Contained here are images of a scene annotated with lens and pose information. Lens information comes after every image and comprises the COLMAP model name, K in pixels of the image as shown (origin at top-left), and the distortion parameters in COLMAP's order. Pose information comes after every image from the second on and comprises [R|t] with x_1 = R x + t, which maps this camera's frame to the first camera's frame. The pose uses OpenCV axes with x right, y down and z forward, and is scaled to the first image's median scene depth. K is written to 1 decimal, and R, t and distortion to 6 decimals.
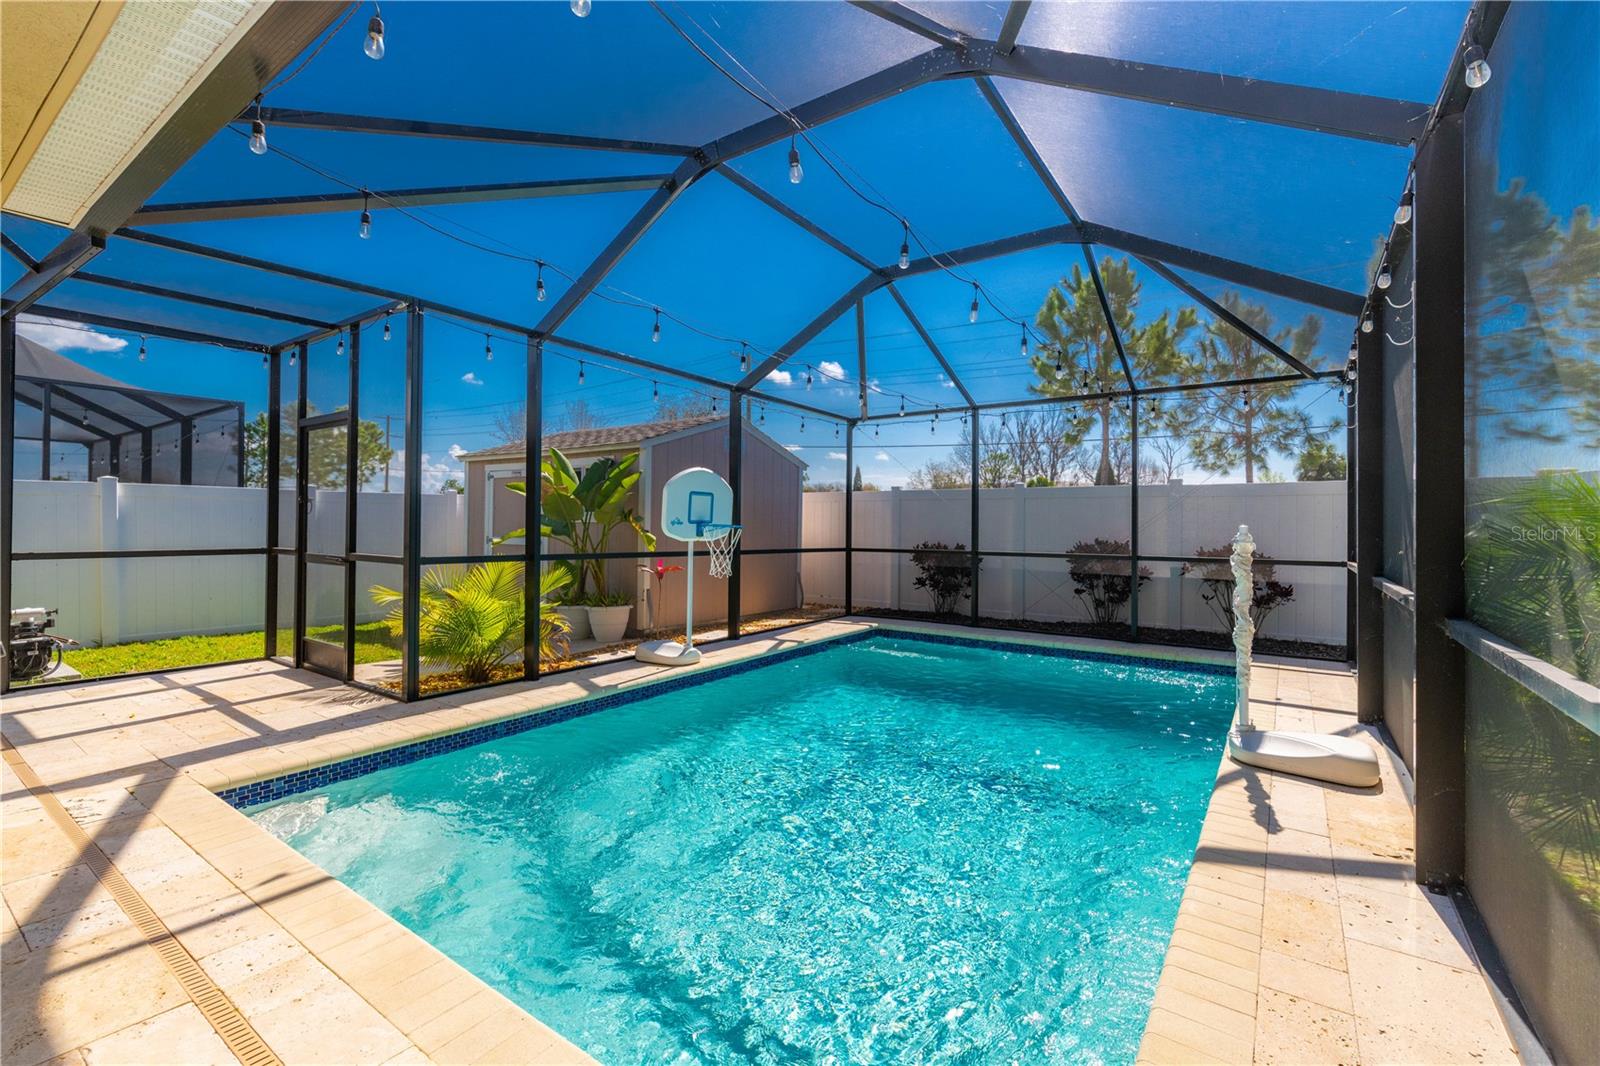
lens RADIAL K [[698.8, 0, 801.6], [0, 698.8, 524.7], [0, 0, 1]] dist [-0.000176, -0.000224]
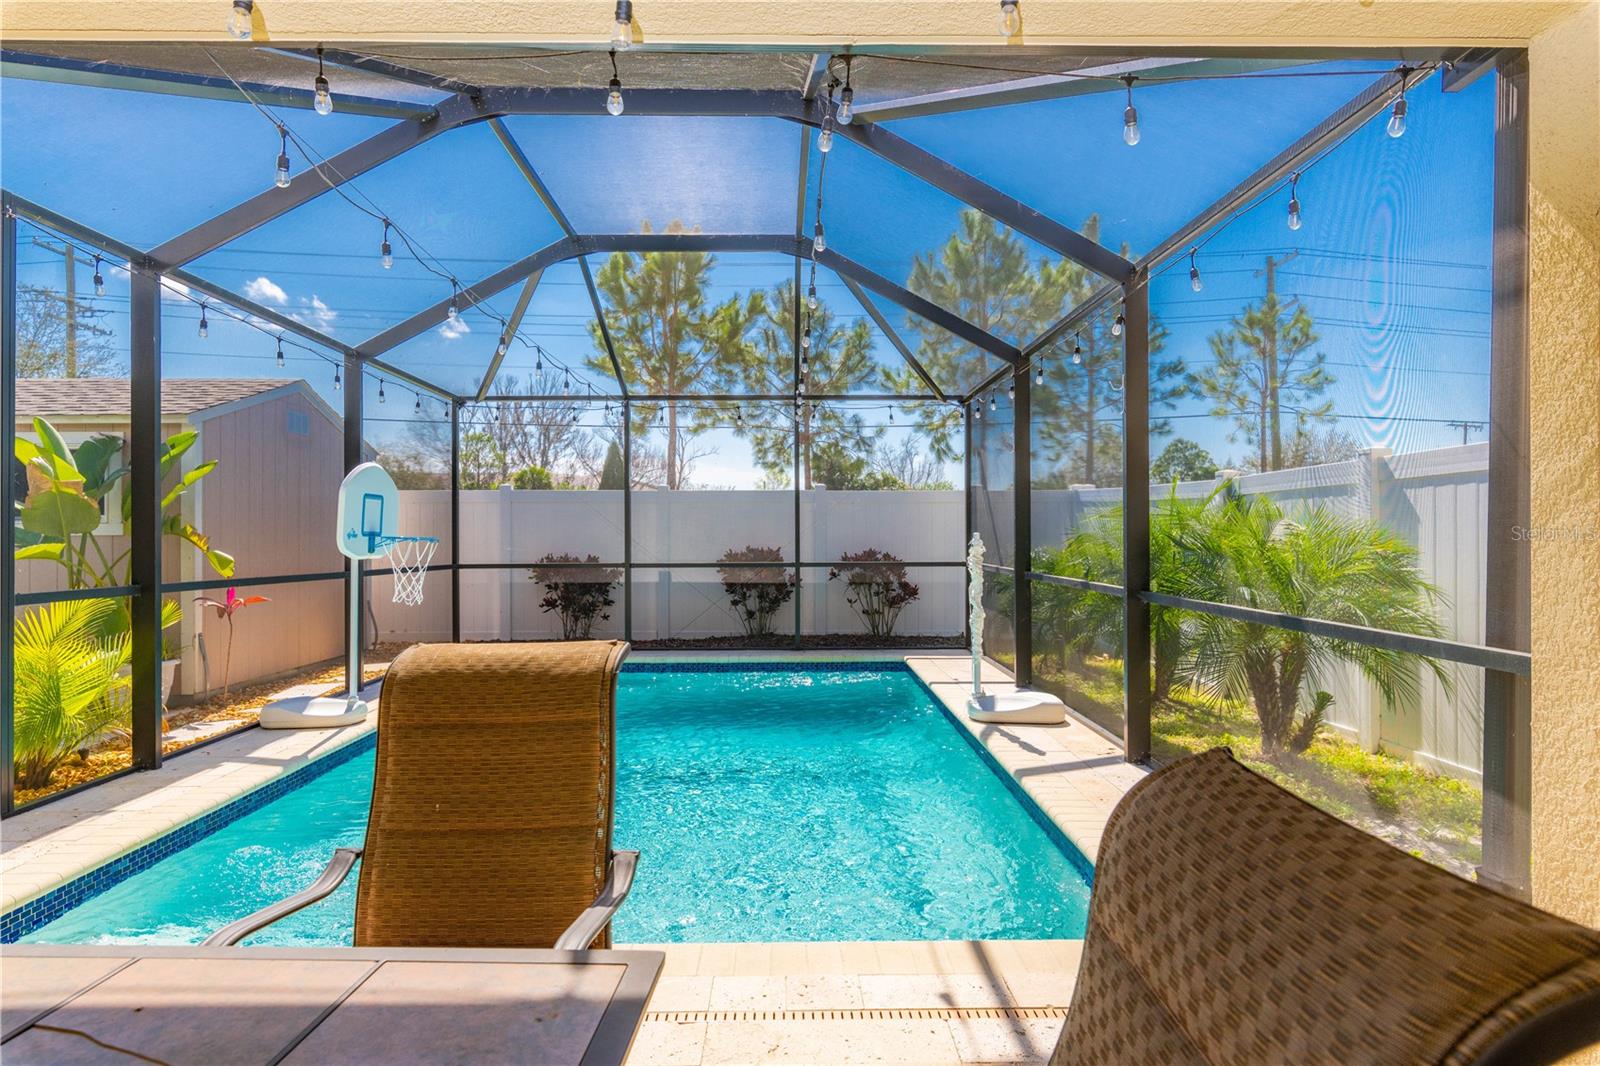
lens RADIAL K [[967.6, 0, 788.3], [0, 967.6, 534.9], [0, 0, 1]] dist [-0.001444, -0.000973]
pose [[0.807881, -0.012597, 0.589211, -0.325739], [0.009199, 0.999919, 0.008766, -0.006423], [-0.589273, -0.001662, 0.807932, -0.095961]]
